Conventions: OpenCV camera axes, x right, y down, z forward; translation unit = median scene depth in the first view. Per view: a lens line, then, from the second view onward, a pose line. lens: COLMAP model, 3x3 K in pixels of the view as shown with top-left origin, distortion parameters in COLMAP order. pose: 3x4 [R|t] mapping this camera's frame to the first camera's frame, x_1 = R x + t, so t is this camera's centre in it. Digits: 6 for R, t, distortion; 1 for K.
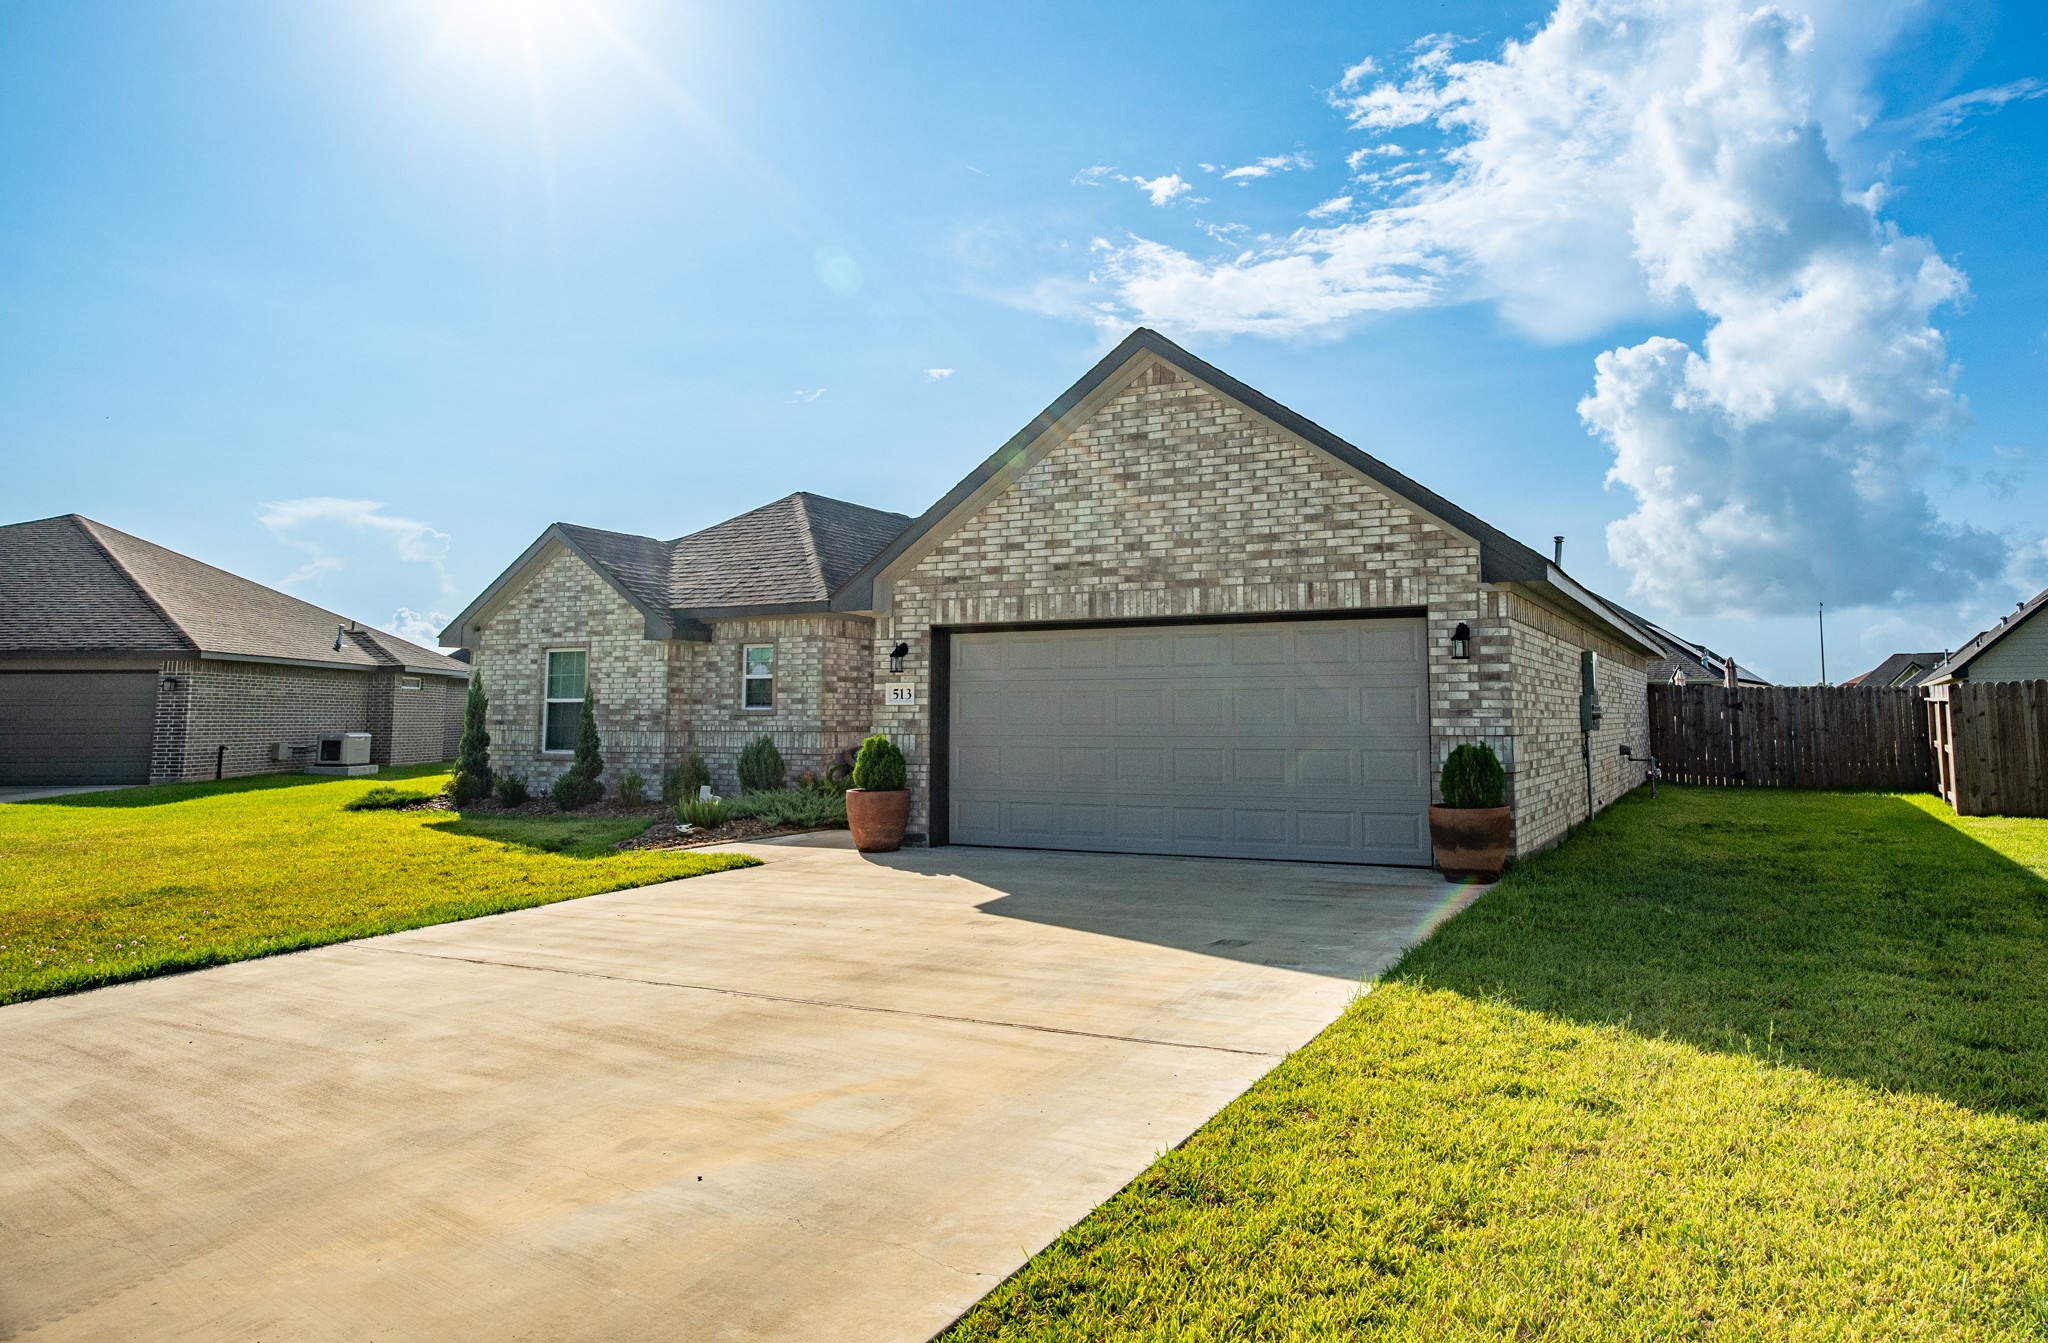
lens RADIAL K [[1271.8, 0, 1024.0], [0, 1271.8, 671.5], [0, 0, 1]] dist [0.000085, -0.000009]
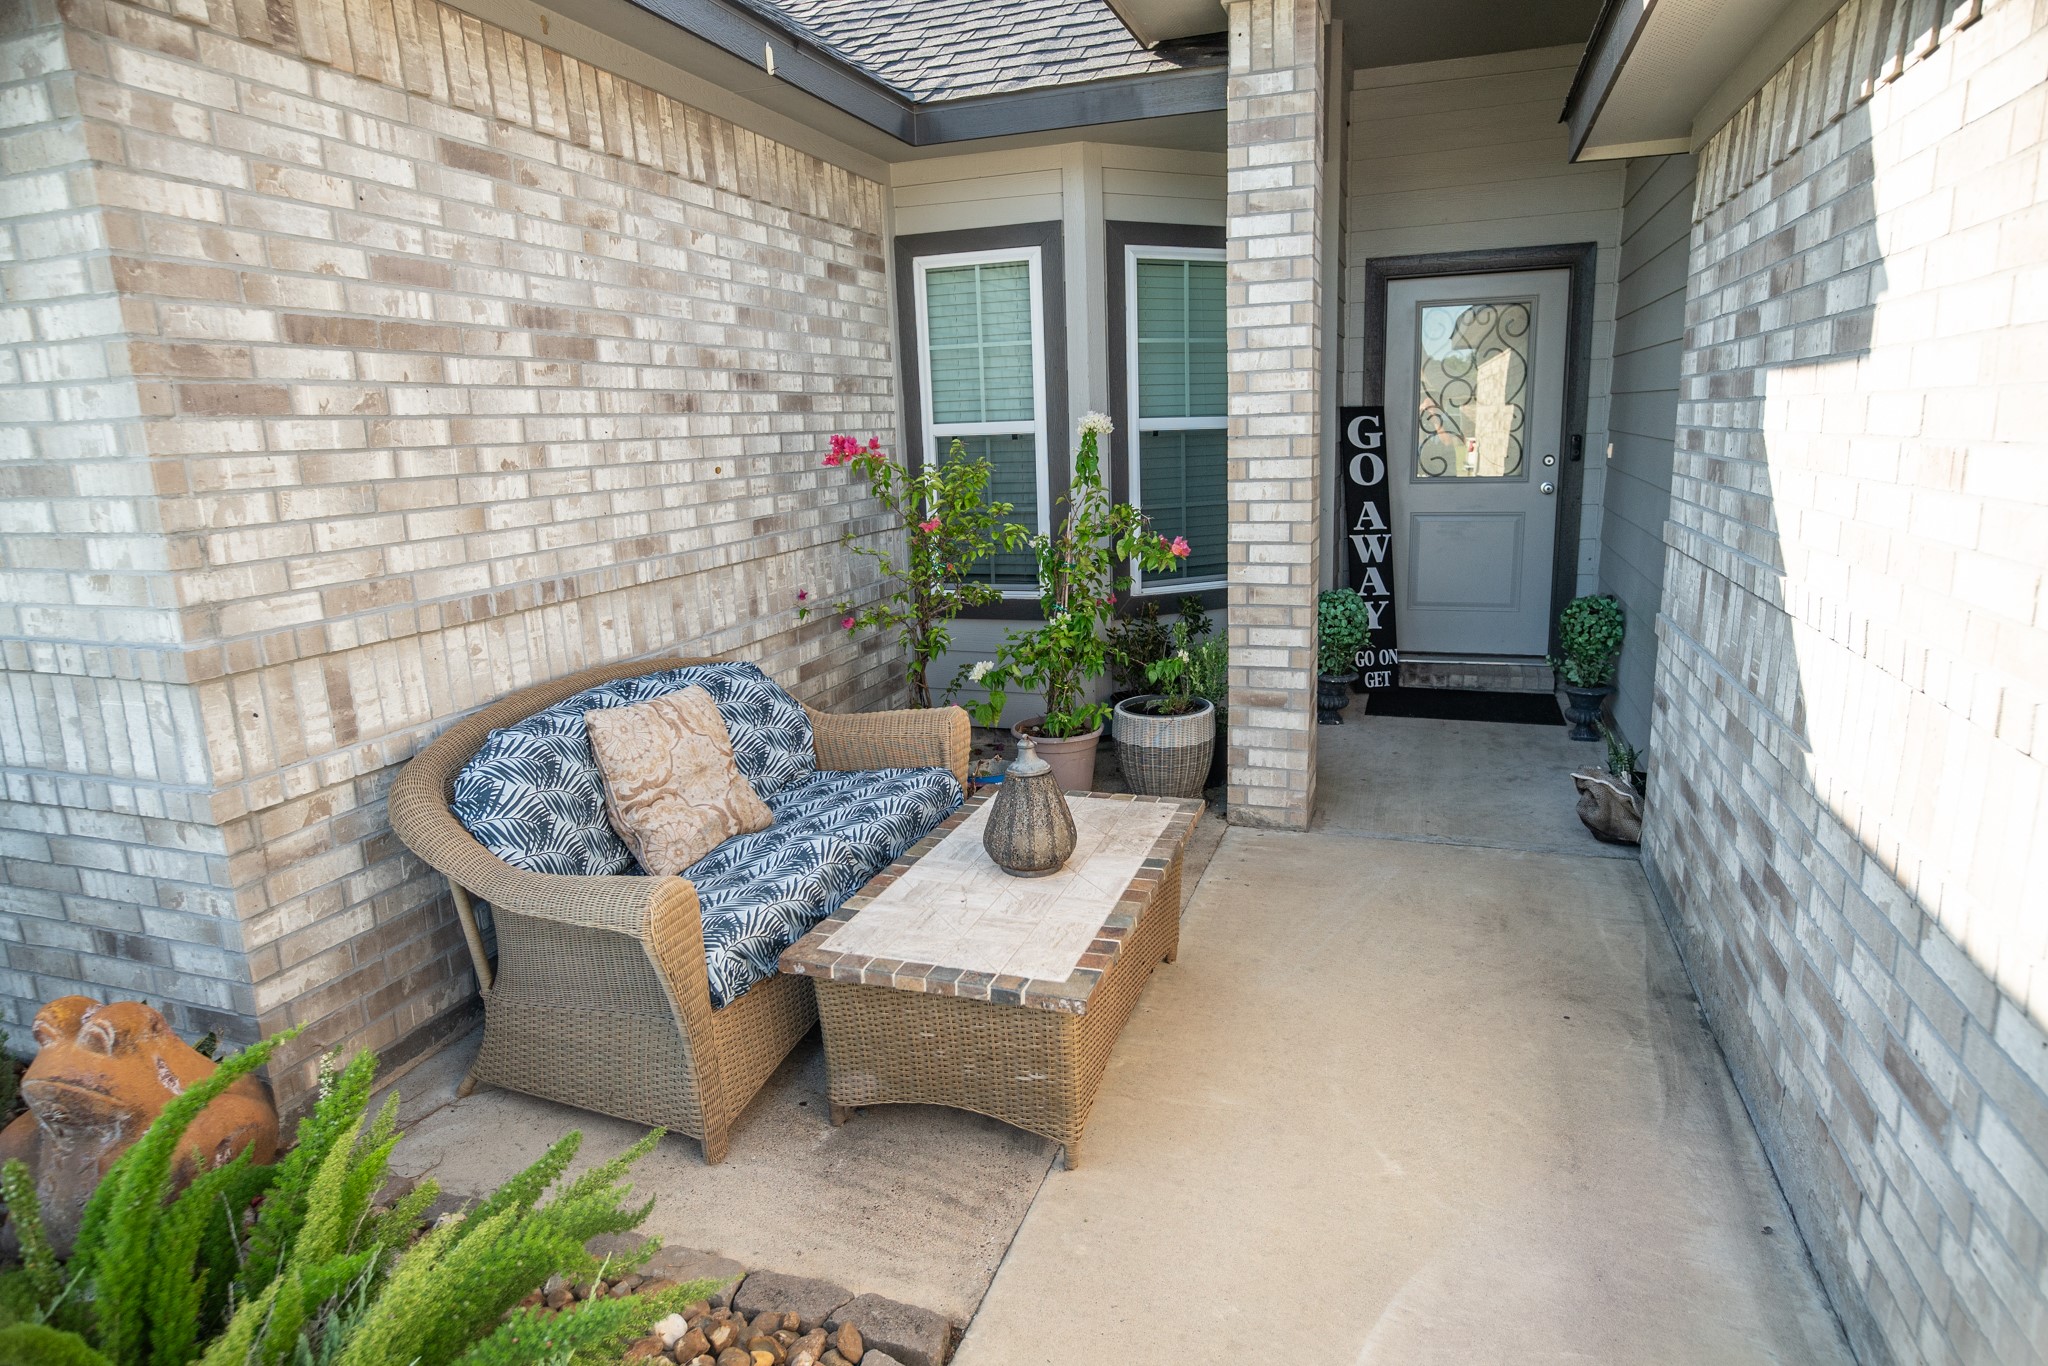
lens RADIAL K [[1162.6, 0, 1020.2], [0, 1162.6, 679.2], [0, 0, 1]] dist [-0.033933, 0.024799]
pose [[0.981421, -0.074190, 0.176941, -0.084787], [0.028893, 0.968846, 0.245971, 0.015704], [-0.189677, -0.236289, 0.952990, 0.835777]]
